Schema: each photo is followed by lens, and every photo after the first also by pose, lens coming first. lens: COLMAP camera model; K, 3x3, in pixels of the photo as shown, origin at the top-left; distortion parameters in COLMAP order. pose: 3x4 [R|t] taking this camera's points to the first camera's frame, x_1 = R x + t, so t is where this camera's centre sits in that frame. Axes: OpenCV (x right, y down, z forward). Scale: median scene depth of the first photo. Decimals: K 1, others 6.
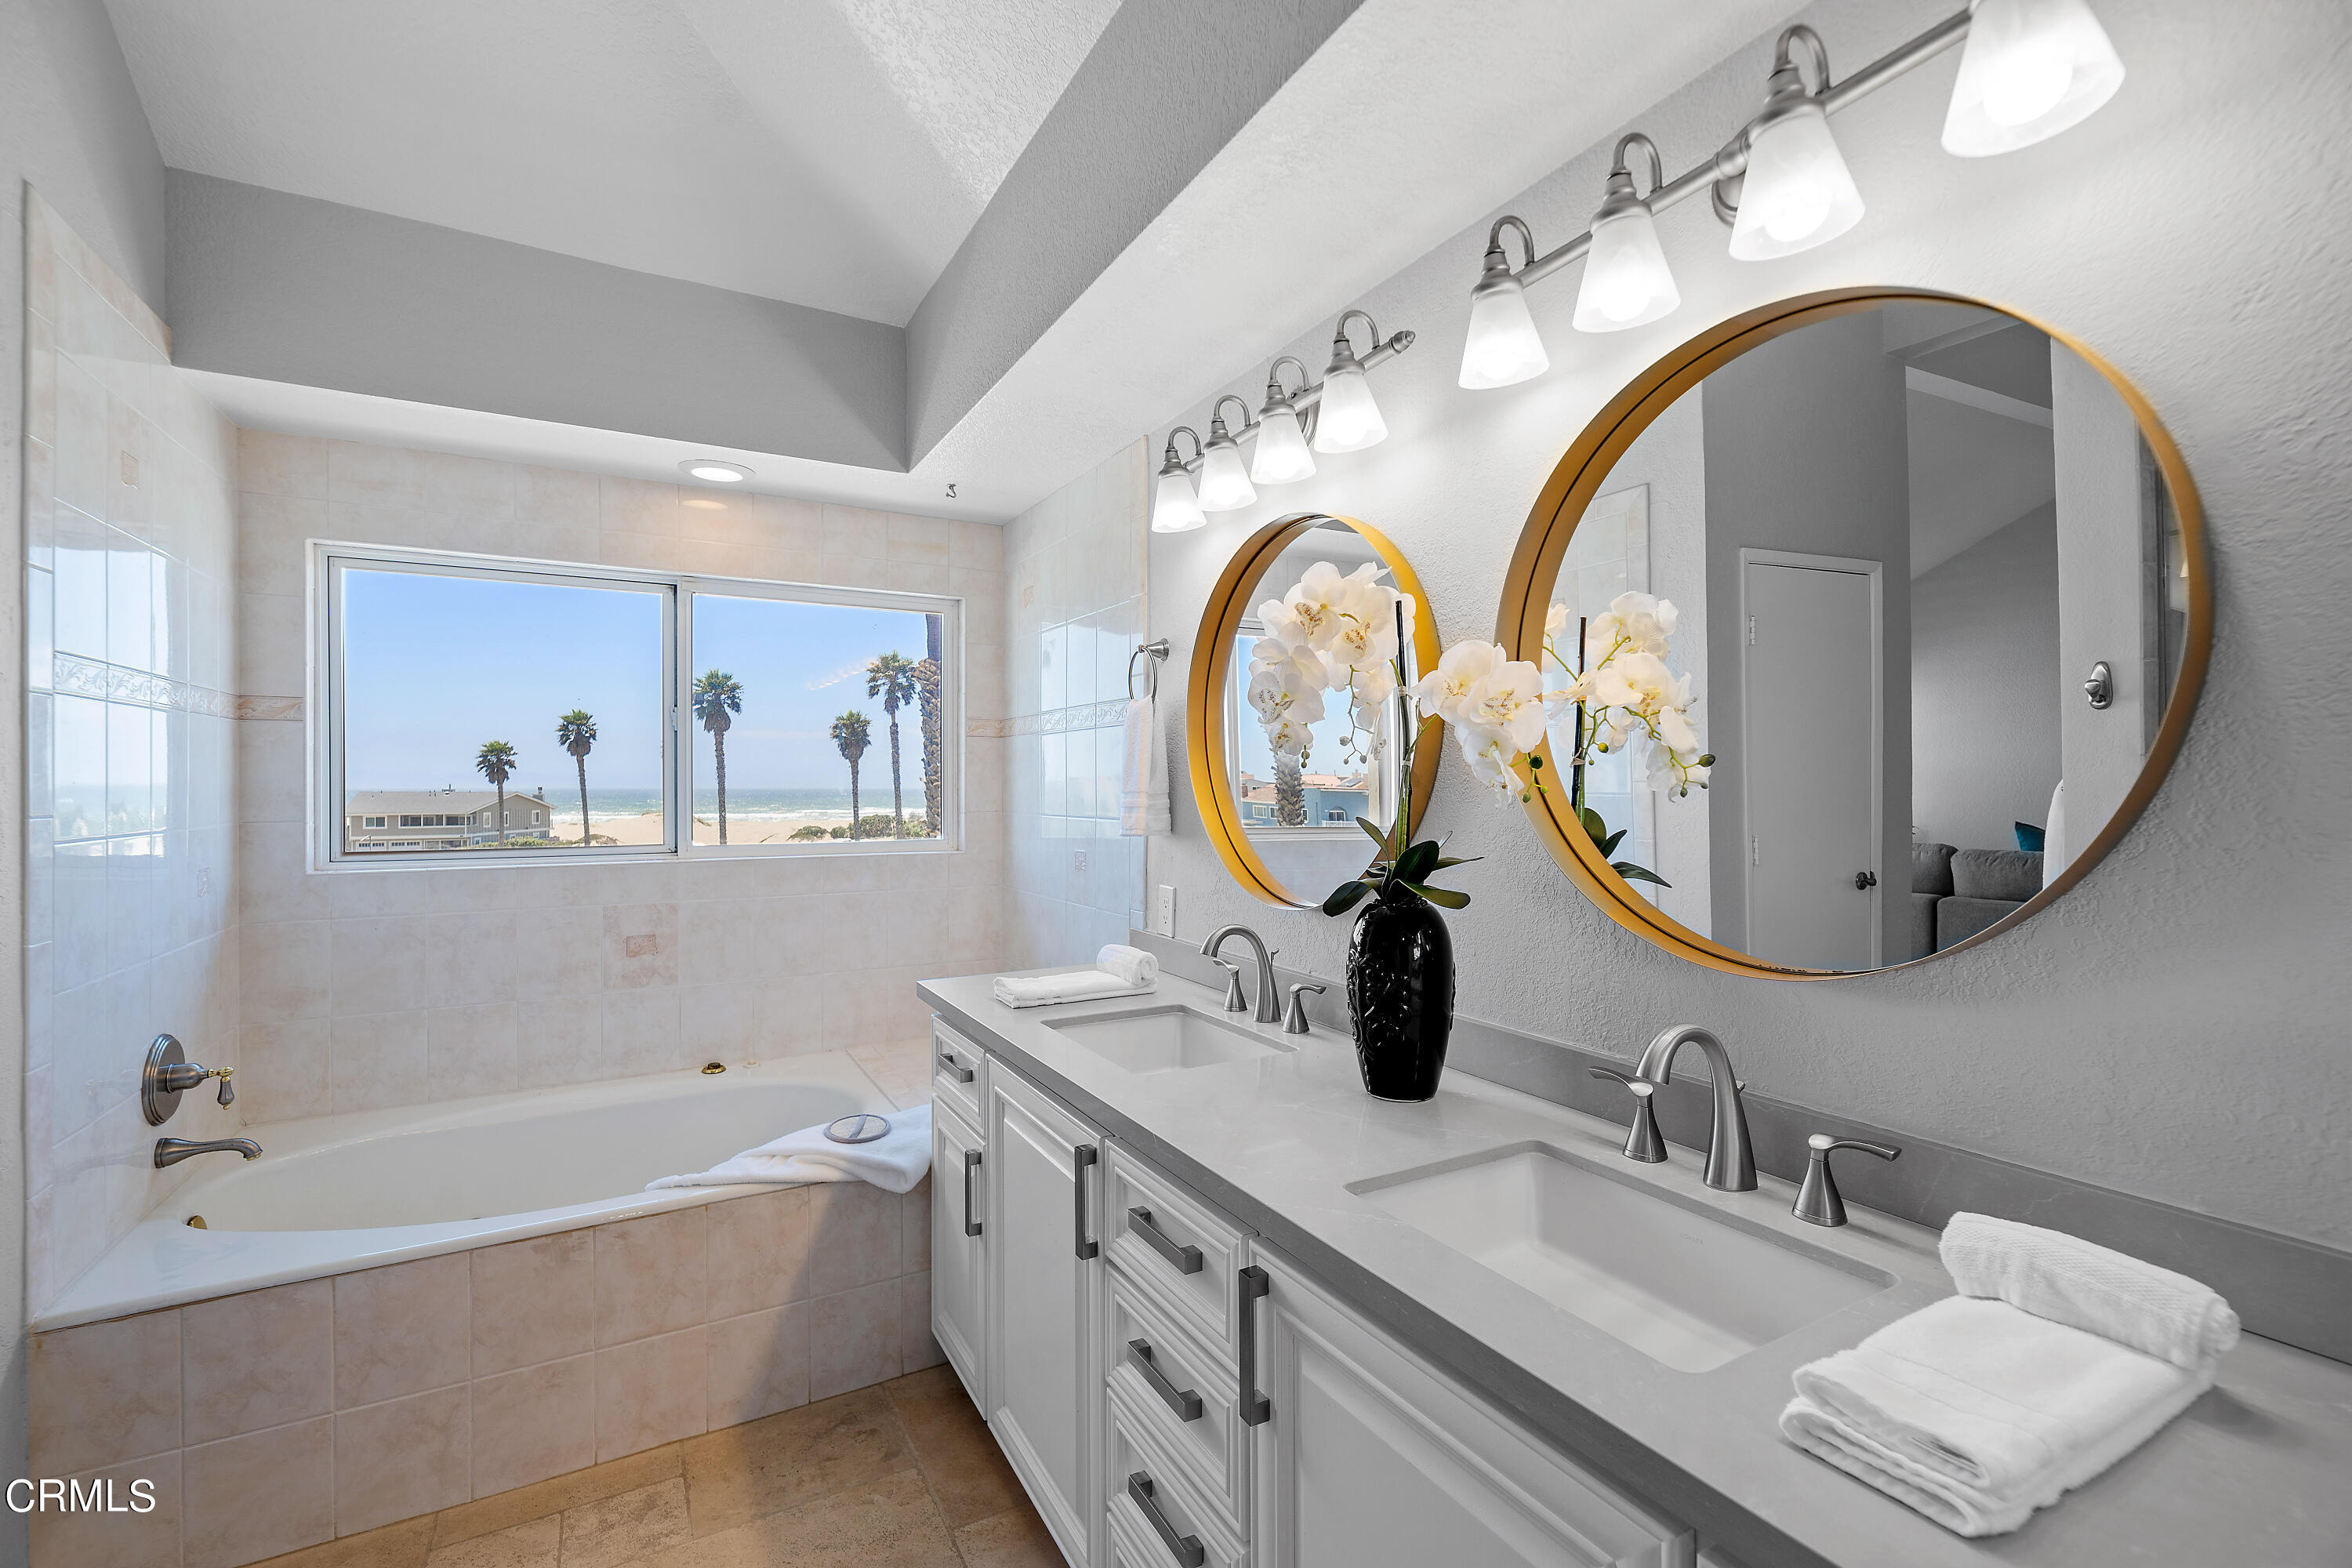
lens RADIAL K [[1023.8, 0, 1176.0], [0, 1023.8, 784.0], [0, 0, 1]] dist [0.003869, -0.000764]
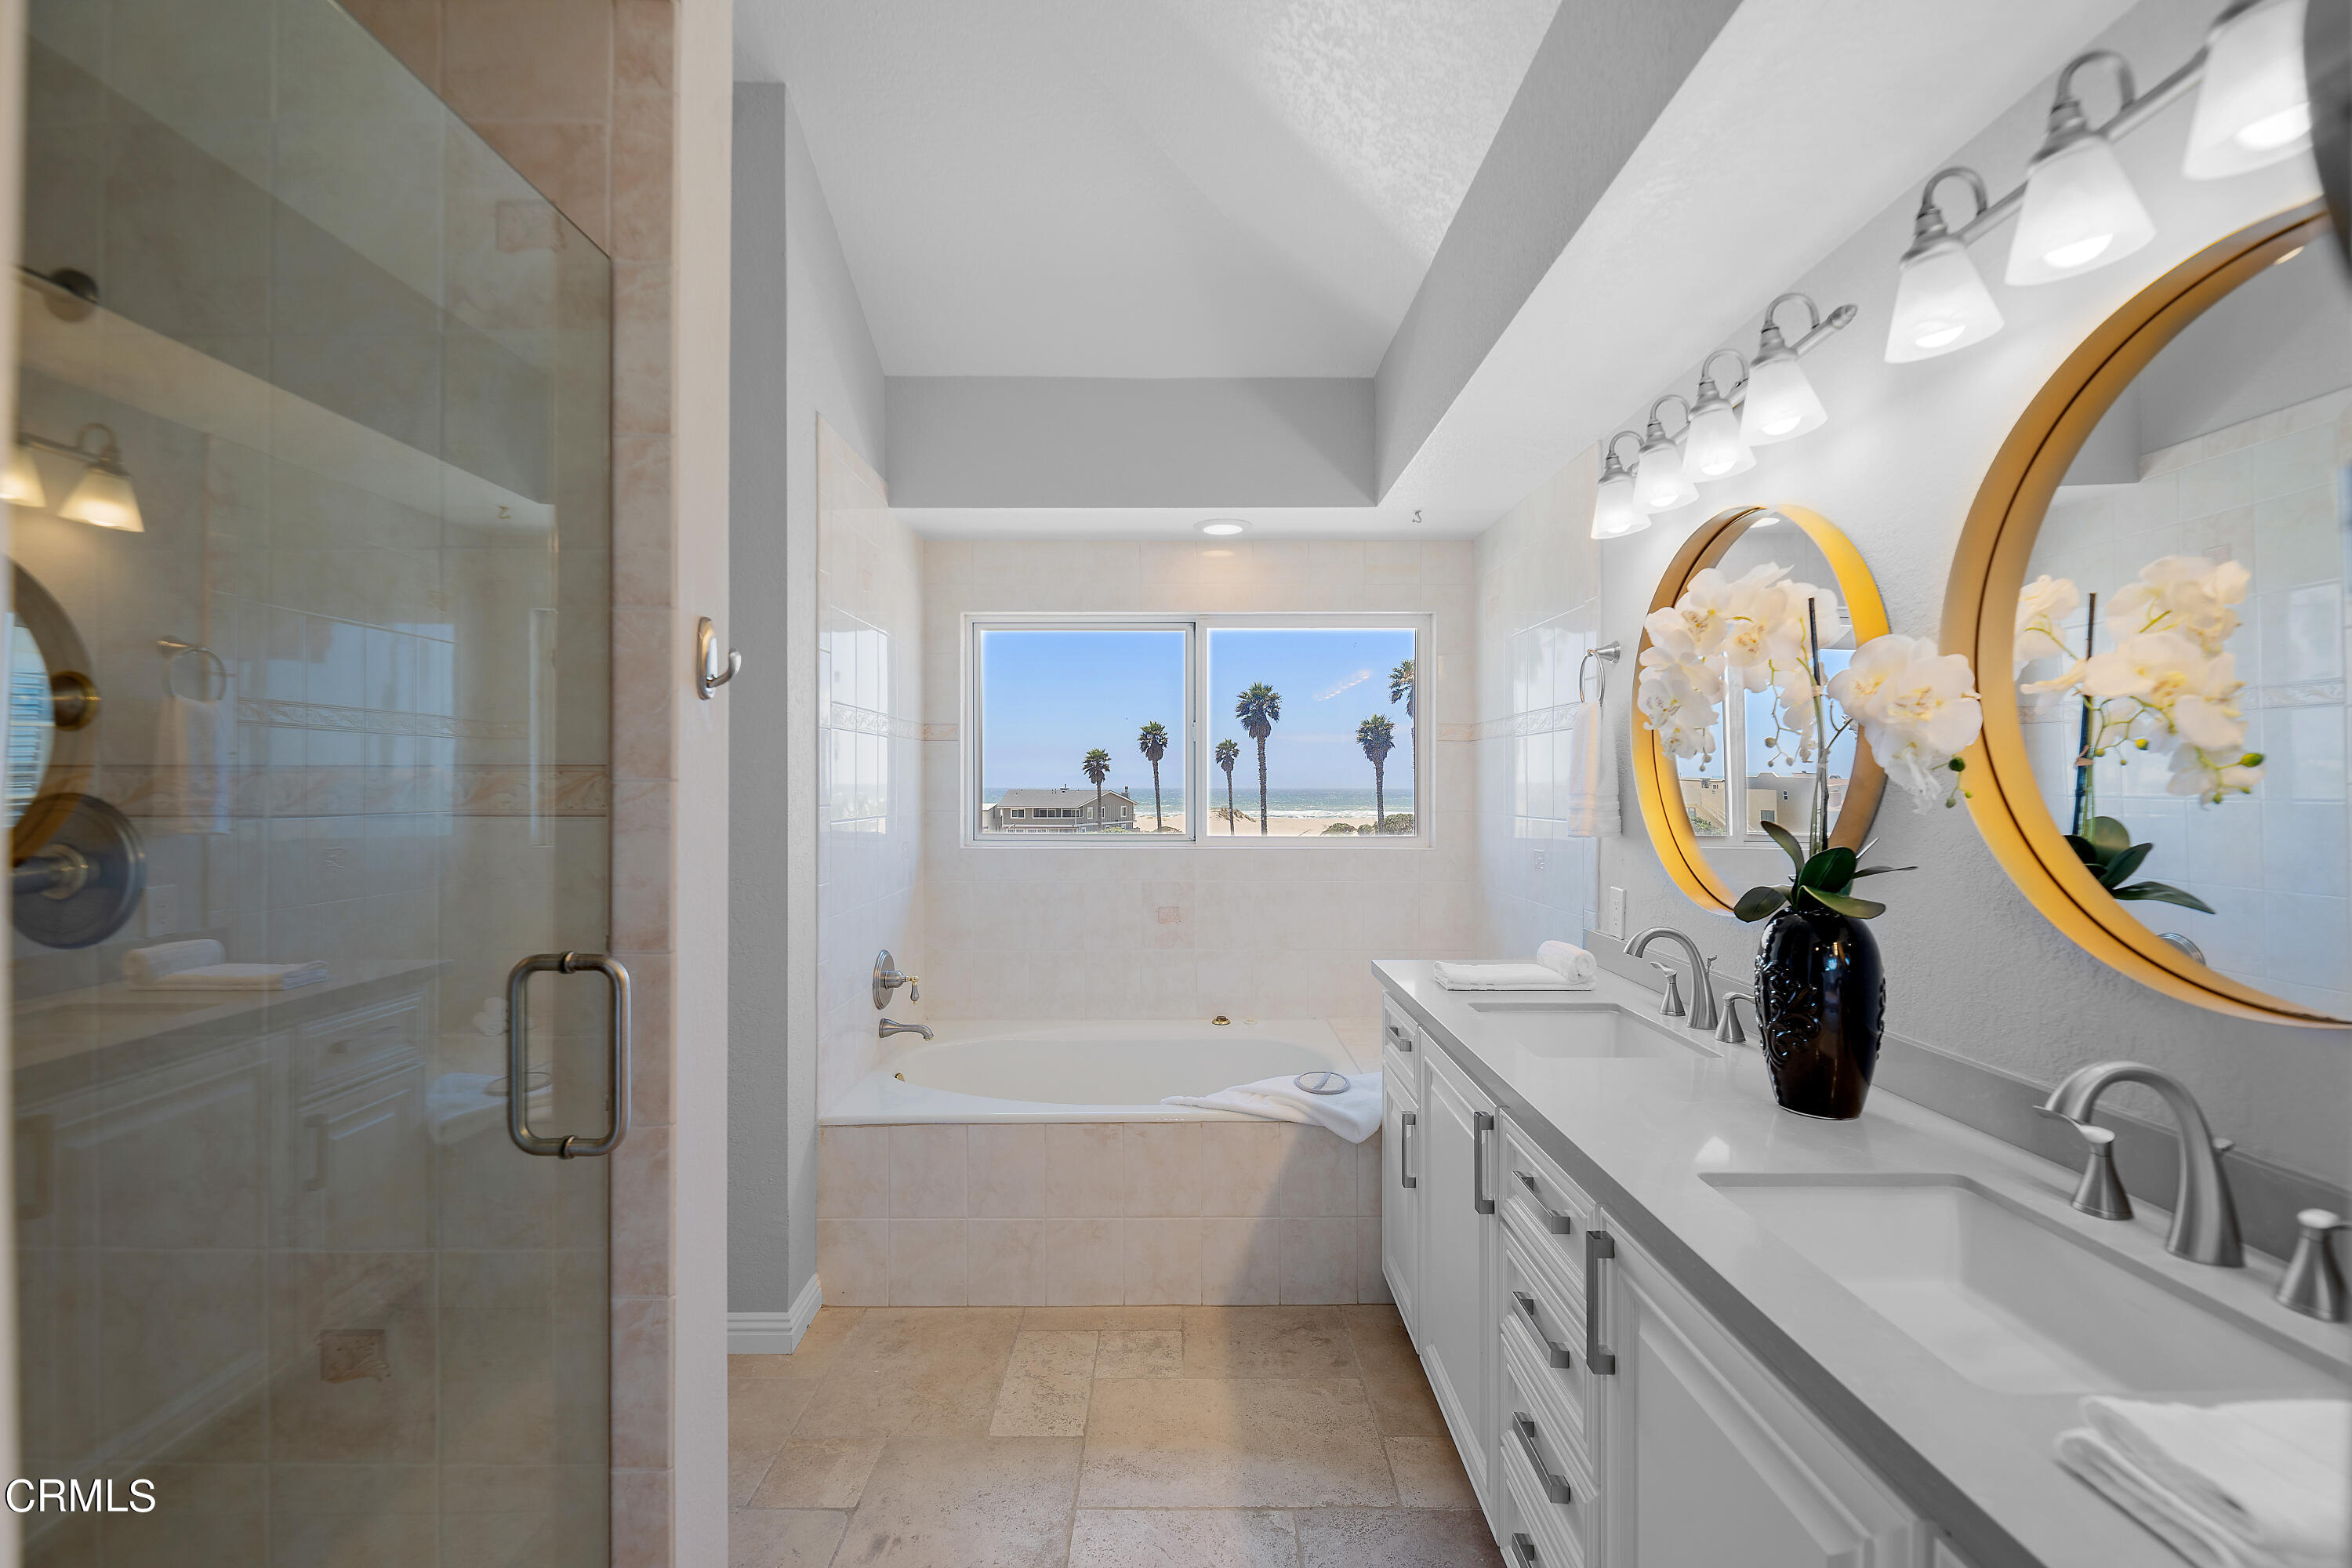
lens RADIAL K [[998.7, 0, 1176.0], [0, 998.7, 784.0], [0, 0, 1]] dist [0.010696, -0.004945]
pose [[0.874476, 0.001364, -0.485067, 0.110030], [-0.001634, 0.999999, -0.000134, -0.001630], [0.485066, 0.000909, 0.874477, -0.083973]]
